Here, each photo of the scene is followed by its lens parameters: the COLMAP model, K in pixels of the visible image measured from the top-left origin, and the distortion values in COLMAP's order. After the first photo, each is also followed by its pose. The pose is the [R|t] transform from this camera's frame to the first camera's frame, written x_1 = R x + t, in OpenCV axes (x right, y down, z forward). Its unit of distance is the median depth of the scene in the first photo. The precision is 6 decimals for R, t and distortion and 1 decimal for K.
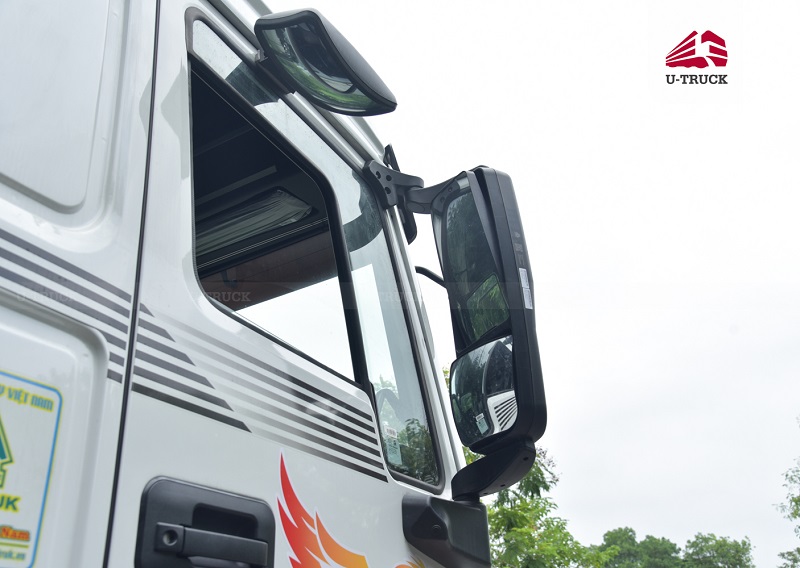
lens RADIAL K [[716.4, 0, 401.0], [0, 716.4, 285.0], [0, 0, 1]] dist [-0.002926, 0.058615]
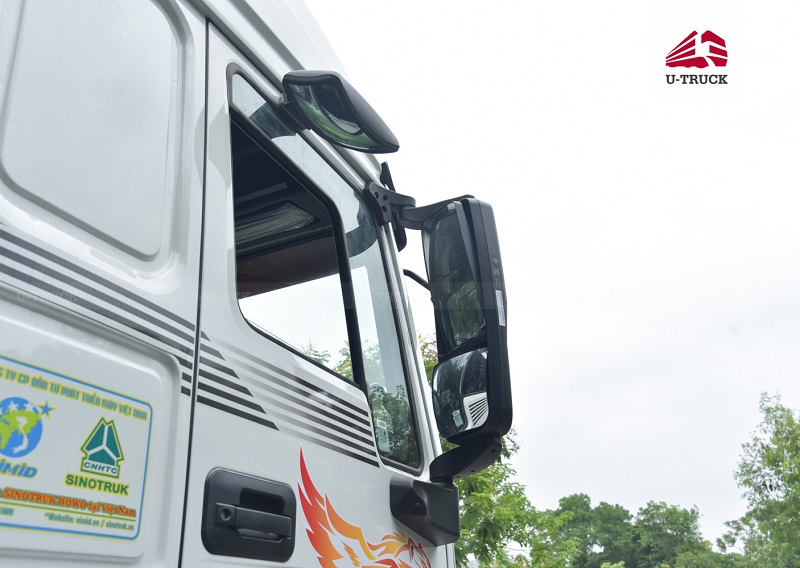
lens RADIAL K [[716.4, 0, 400.8], [0, 716.4, 282.3], [0, 0, 1]] dist [-0.002926, 0.058615]
pose [[0.998221, 0.043775, 0.040490, -0.041655], [-0.045649, 0.997872, 0.046566, -0.087705], [-0.038365, -0.048331, 0.998094, -0.179748]]
